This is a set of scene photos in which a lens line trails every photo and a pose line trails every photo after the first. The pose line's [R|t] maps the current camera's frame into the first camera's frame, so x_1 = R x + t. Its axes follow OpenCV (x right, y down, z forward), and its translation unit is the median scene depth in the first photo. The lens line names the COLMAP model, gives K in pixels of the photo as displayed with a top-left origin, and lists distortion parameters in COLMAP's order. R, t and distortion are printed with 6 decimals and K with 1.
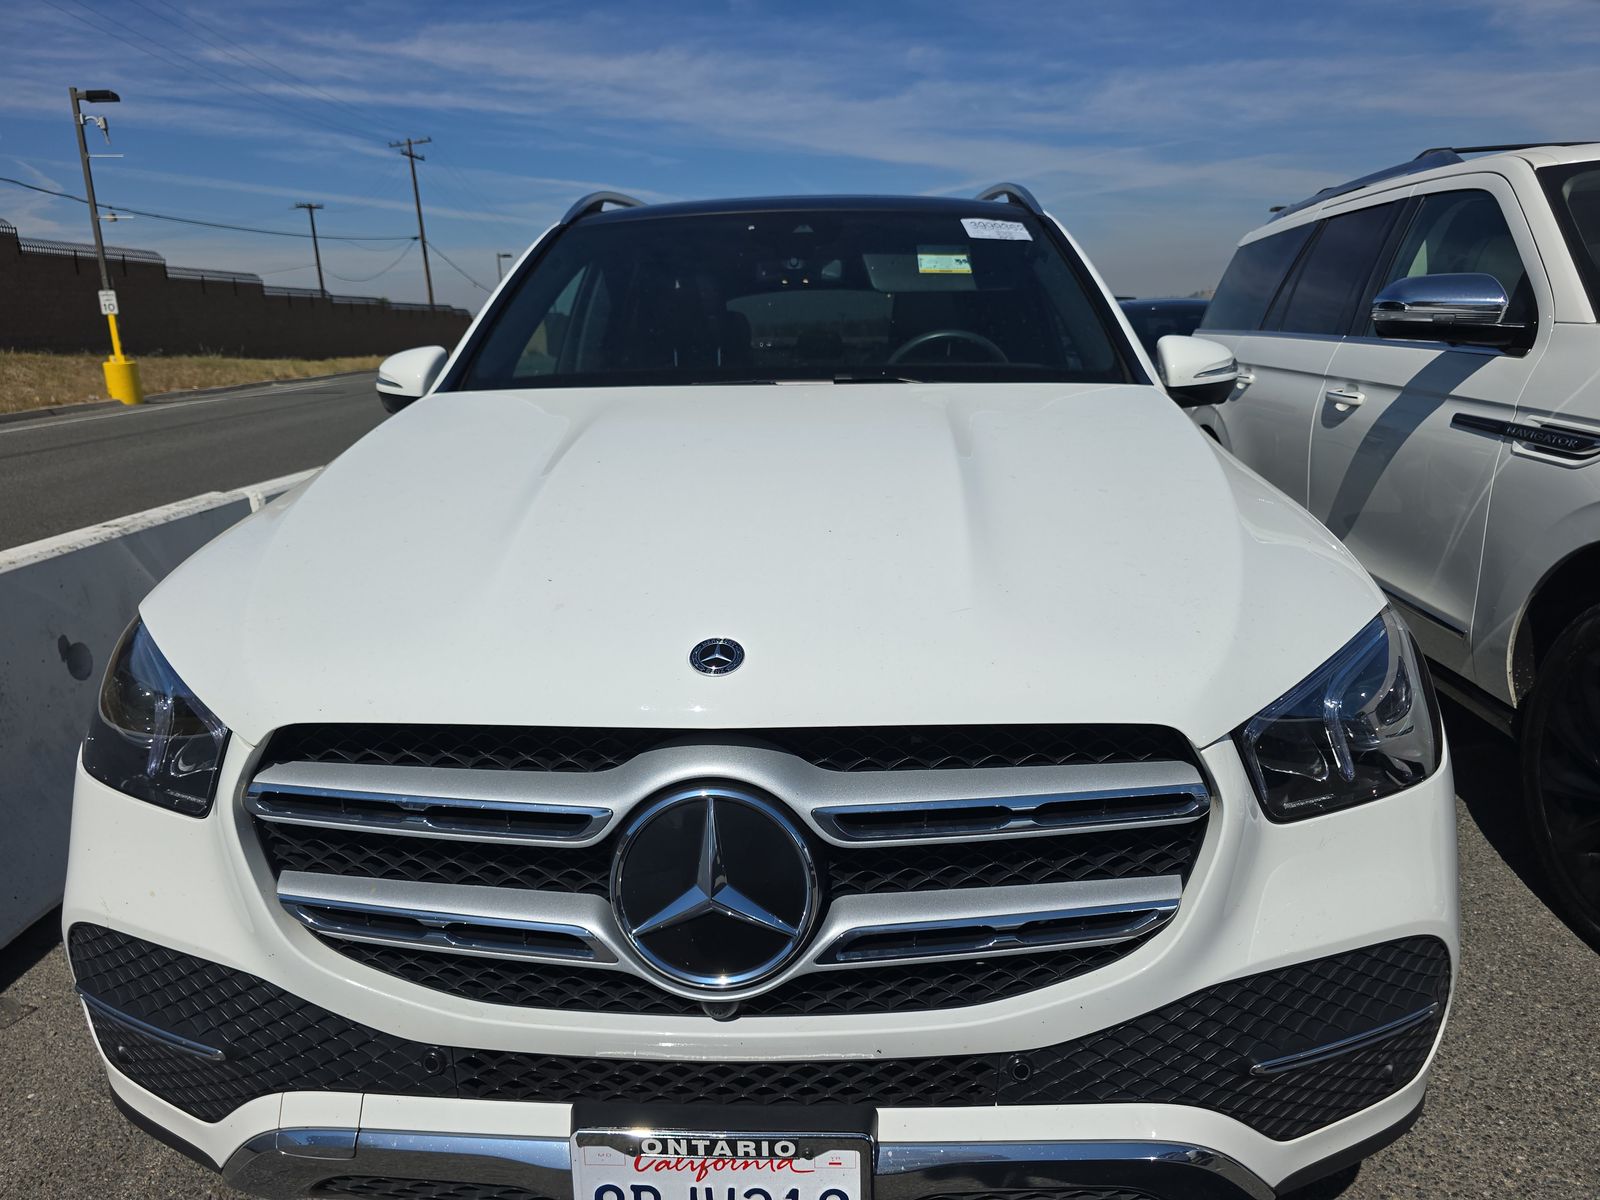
lens RADIAL K [[1096.4, 0, 801.7], [0, 1096.4, 605.9], [0, 0, 1]] dist [0.017143, -0.018421]
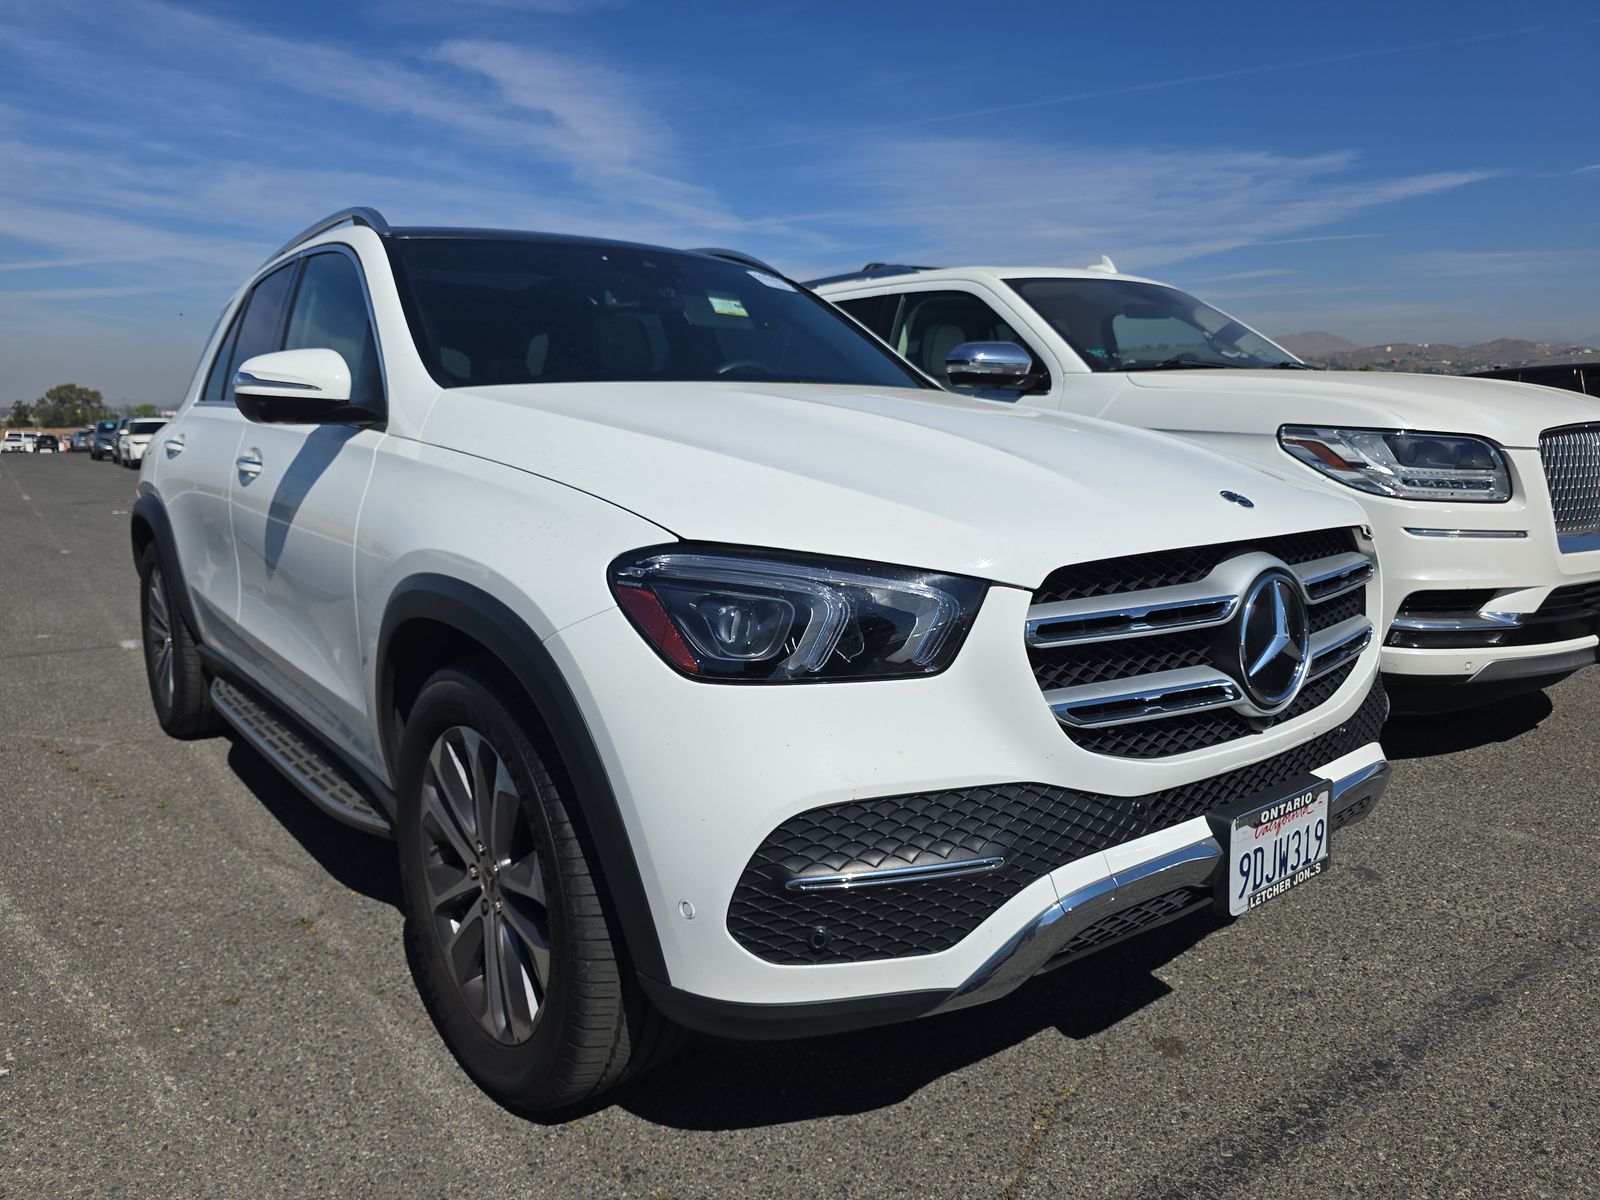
lens RADIAL K [[1096.4, 0, 800.1], [0, 1096.4, 592.0], [0, 0, 1]] dist [0.017143, -0.018421]
pose [[0.753499, -0.086479, 0.651736, -0.542876], [0.149986, 0.987781, -0.042336, 0.051225], [-0.640112, 0.129651, 0.757263, 0.072355]]
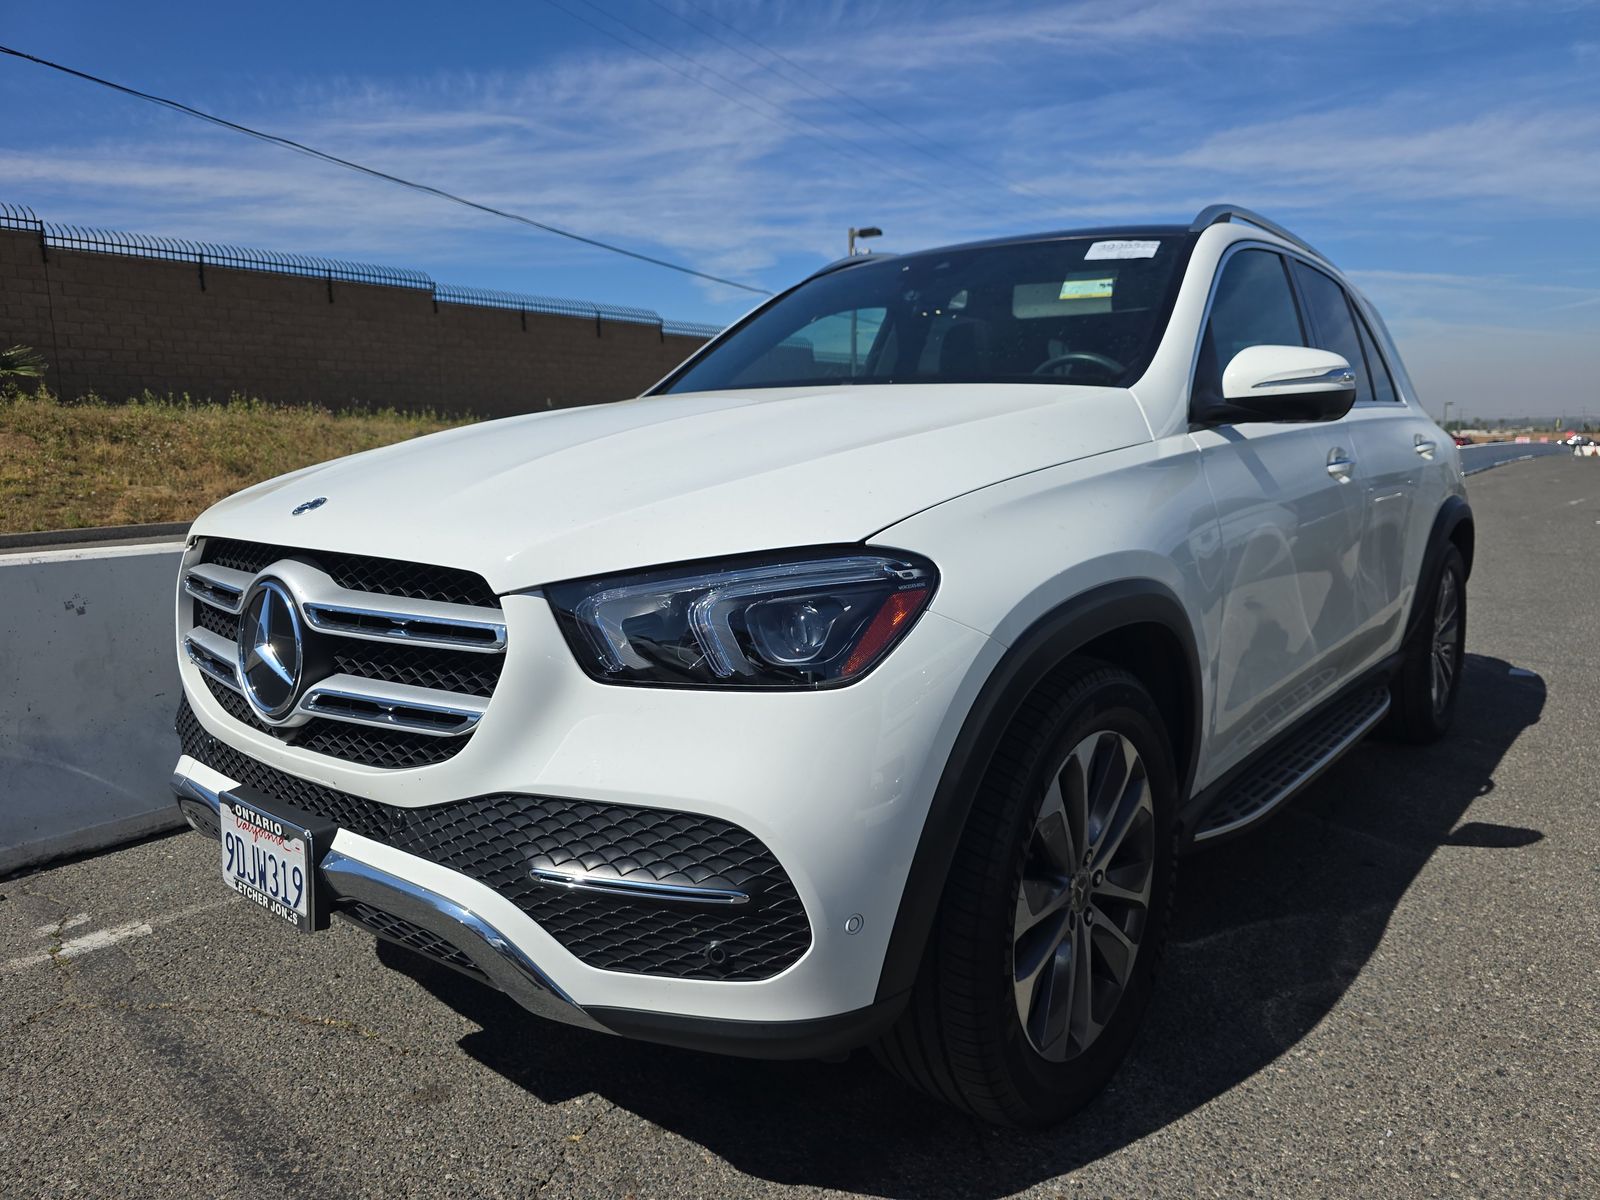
lens RADIAL K [[1096.4, 0, 787.6], [0, 1096.4, 606.6], [0, 0, 1]] dist [0.017143, -0.018421]
pose [[0.786547, 0.103778, -0.608748, 0.488737], [-0.155012, 0.987395, -0.031959, 0.044737], [0.597758, 0.119501, 0.792720, 0.062451]]
